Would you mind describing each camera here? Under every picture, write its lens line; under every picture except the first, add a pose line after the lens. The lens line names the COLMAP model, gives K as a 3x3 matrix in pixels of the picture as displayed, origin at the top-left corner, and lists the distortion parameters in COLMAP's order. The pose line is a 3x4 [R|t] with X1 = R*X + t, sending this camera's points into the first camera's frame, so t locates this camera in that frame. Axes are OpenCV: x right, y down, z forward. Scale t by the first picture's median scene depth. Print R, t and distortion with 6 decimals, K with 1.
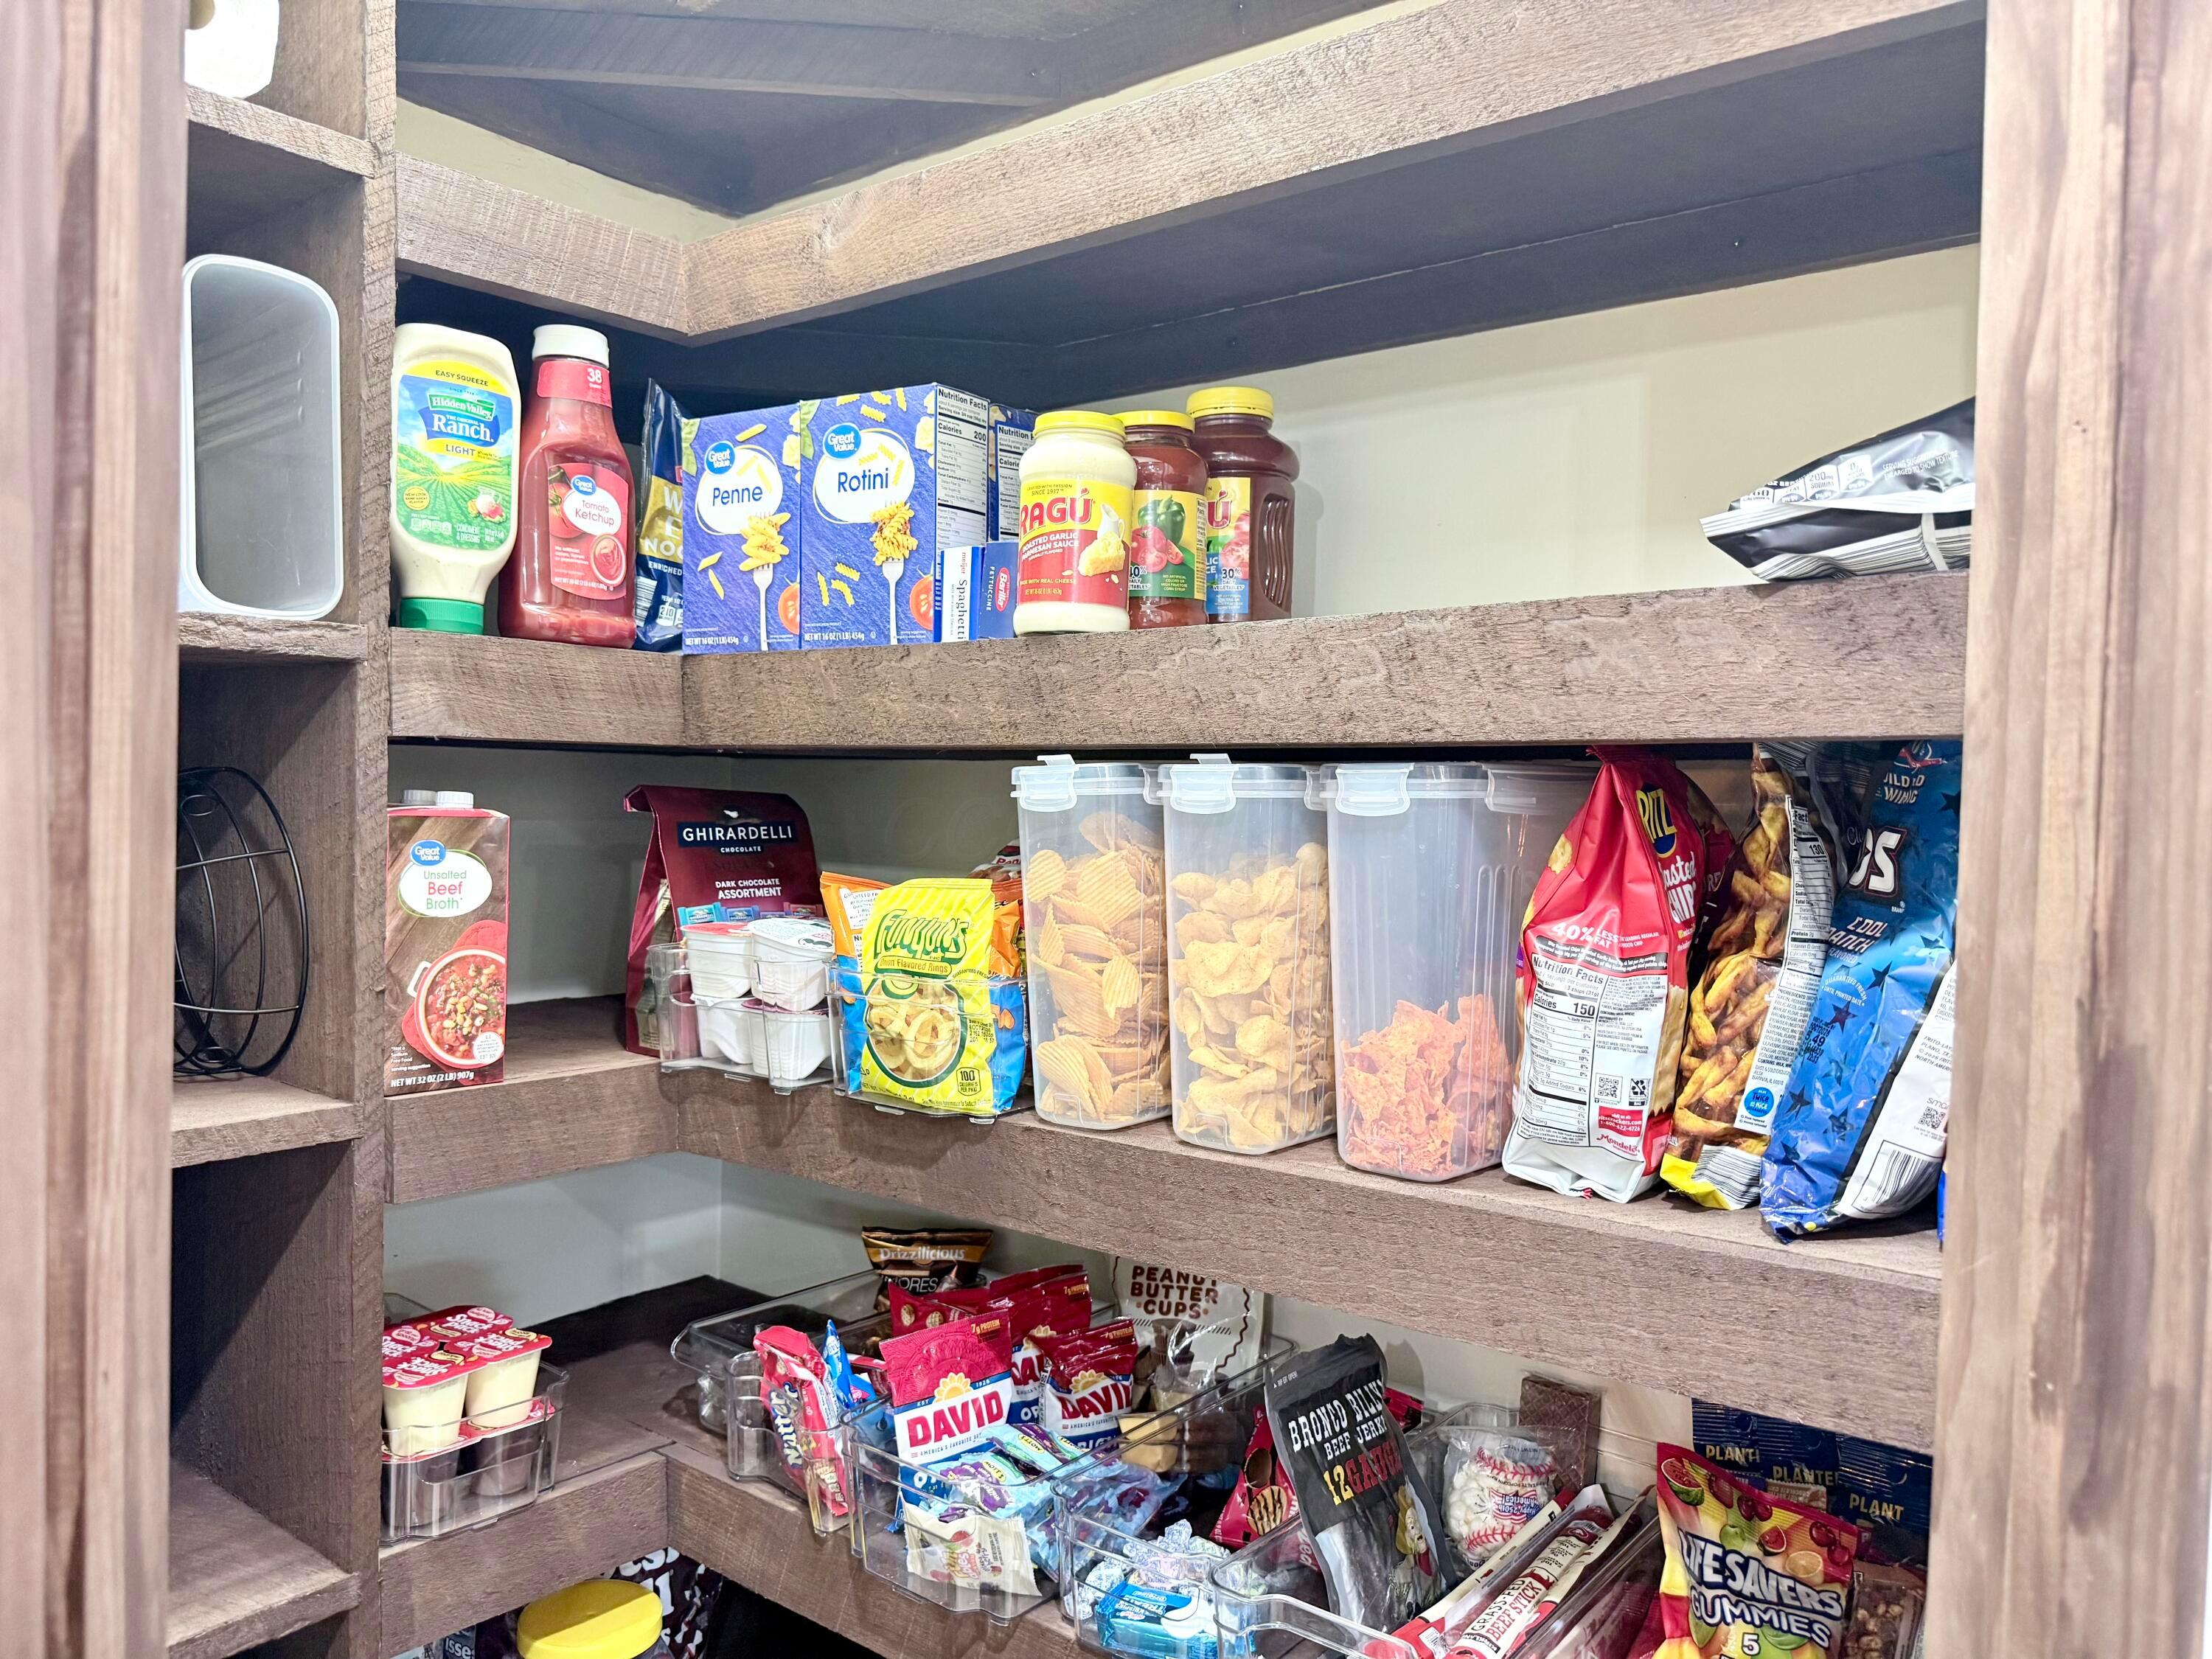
lens RADIAL K [[1530.6, 0, 1106.0], [0, 1530.6, 829.5], [0, 0, 1]] dist [0.163099, -0.330373]
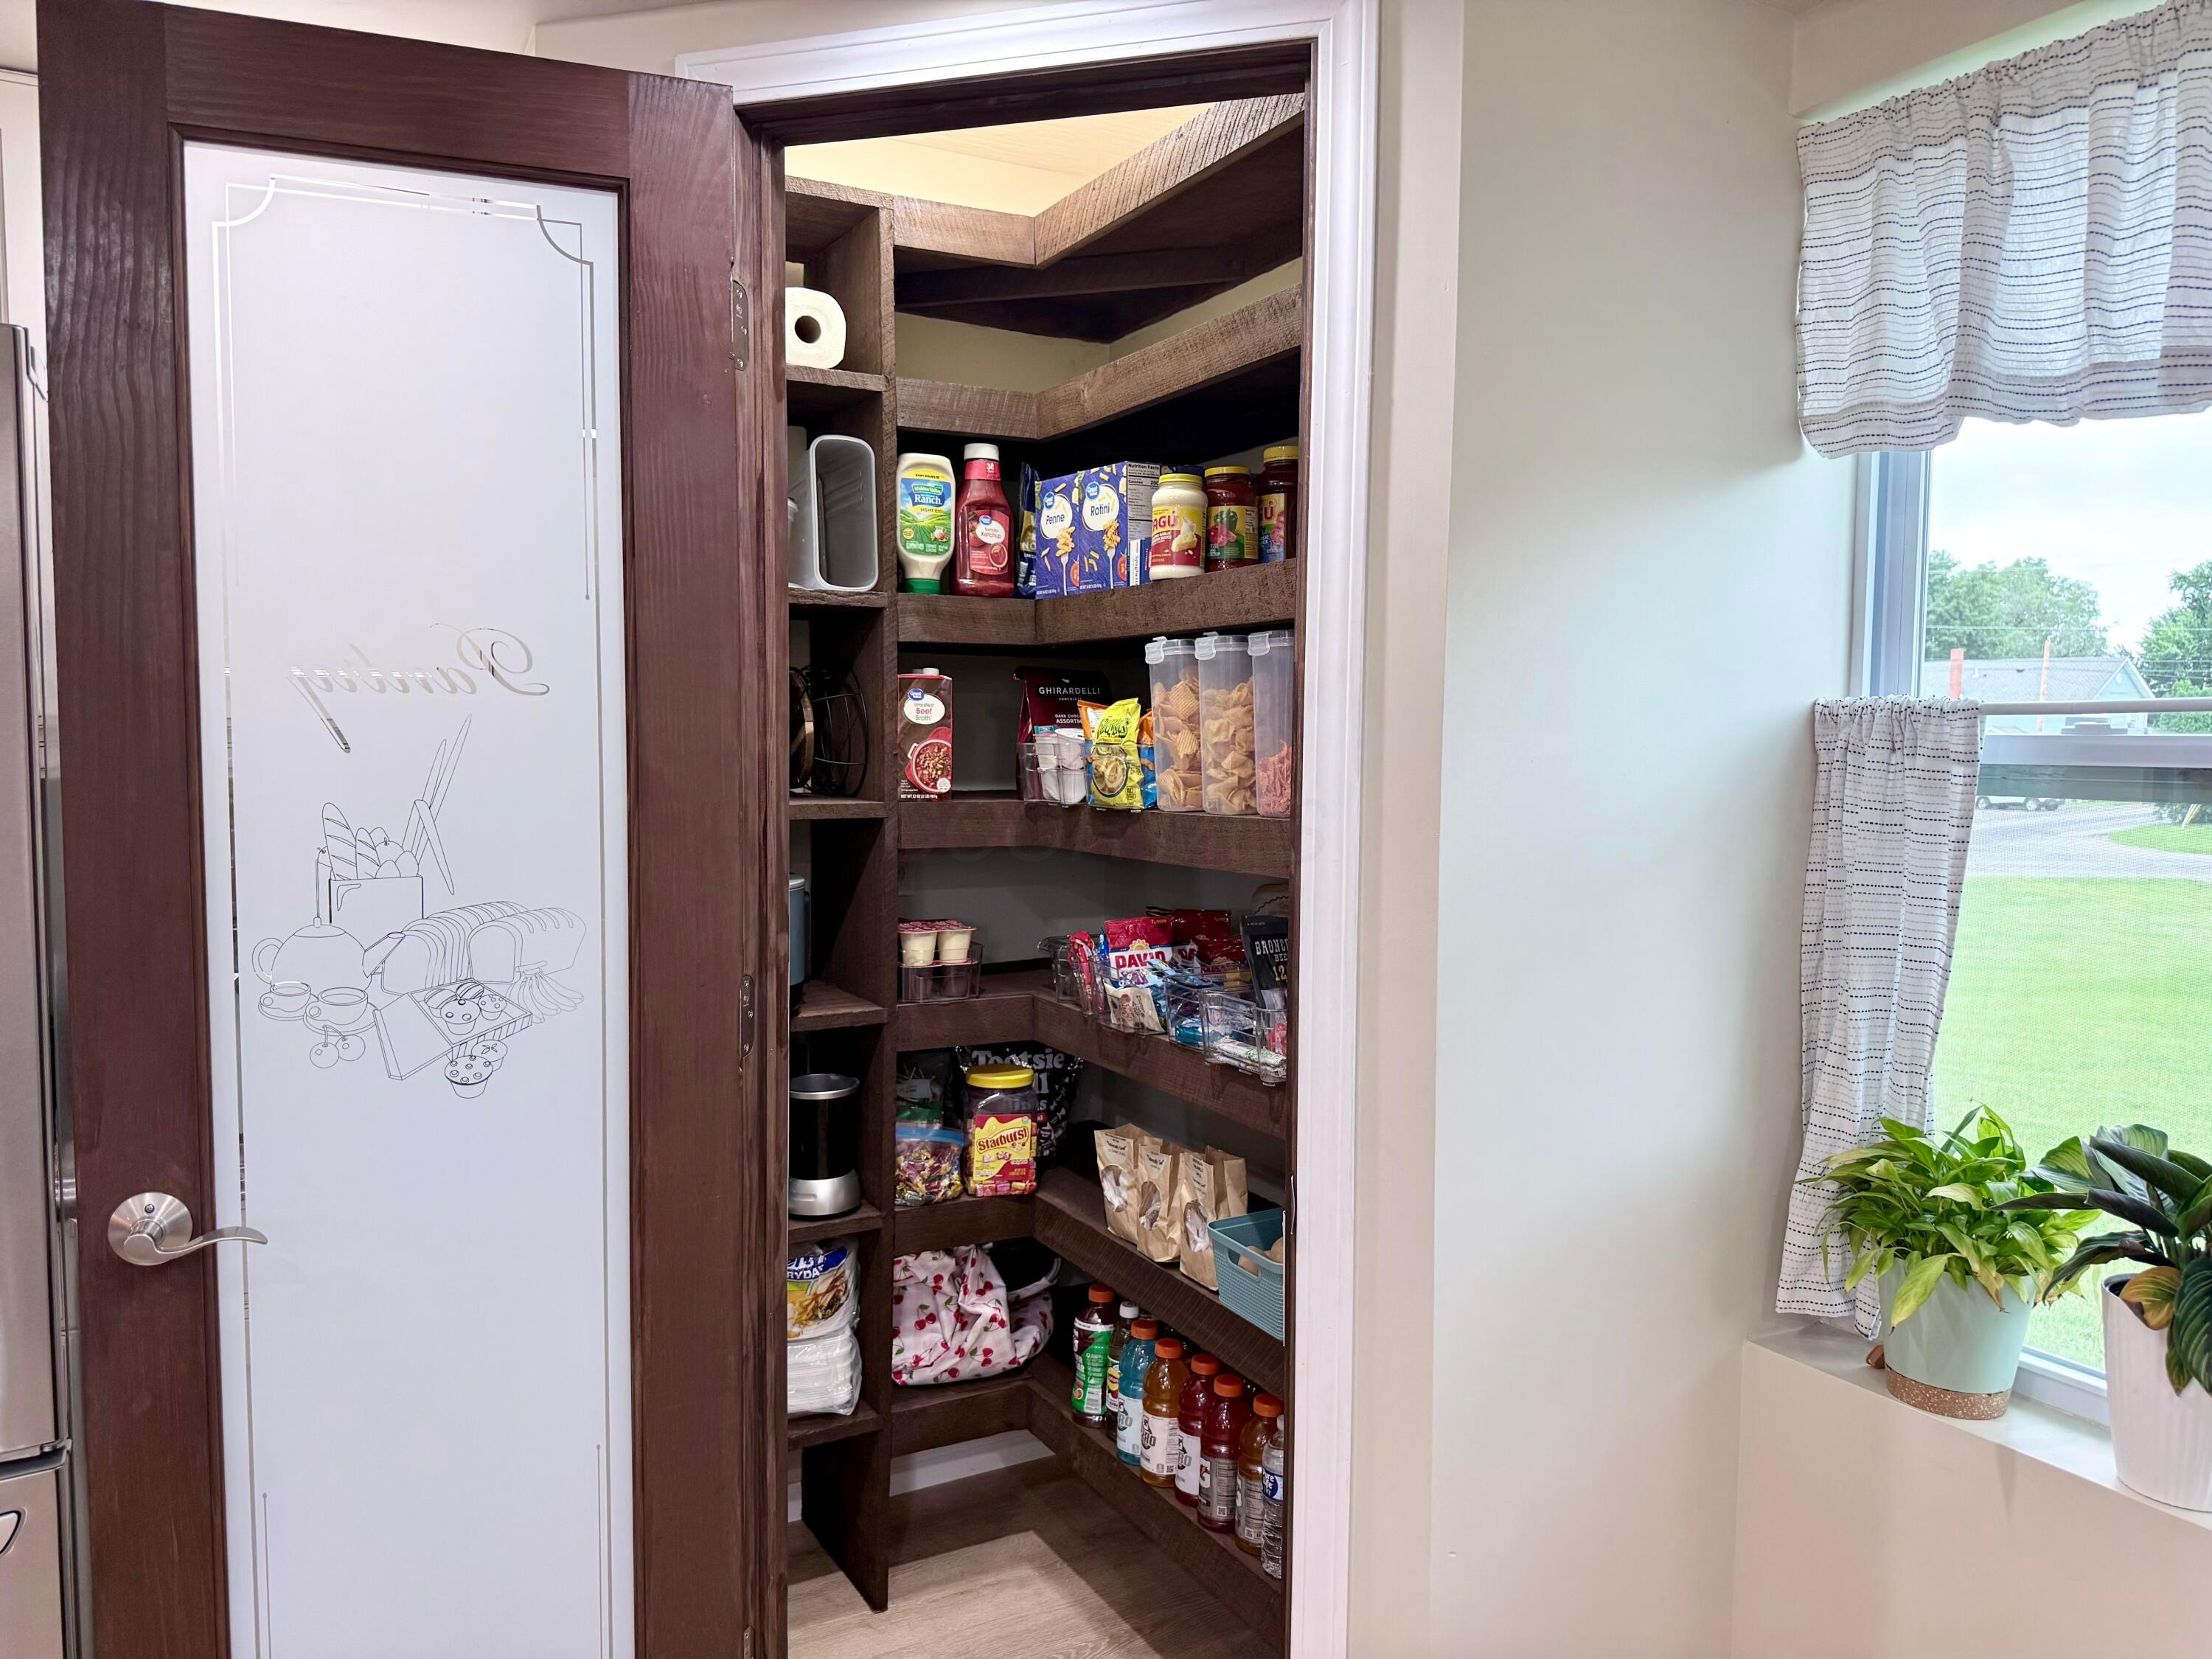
lens RADIAL K [[1554.3, 0, 1156.3], [0, 1554.3, 837.3], [0, 0, 1]] dist [0.054589, -0.062073]
pose [[0.932087, 0.008906, -0.362125, 0.679987], [0.004709, 0.999315, 0.036696, 0.136781], [0.362204, -0.035909, 0.931407, -0.935501]]
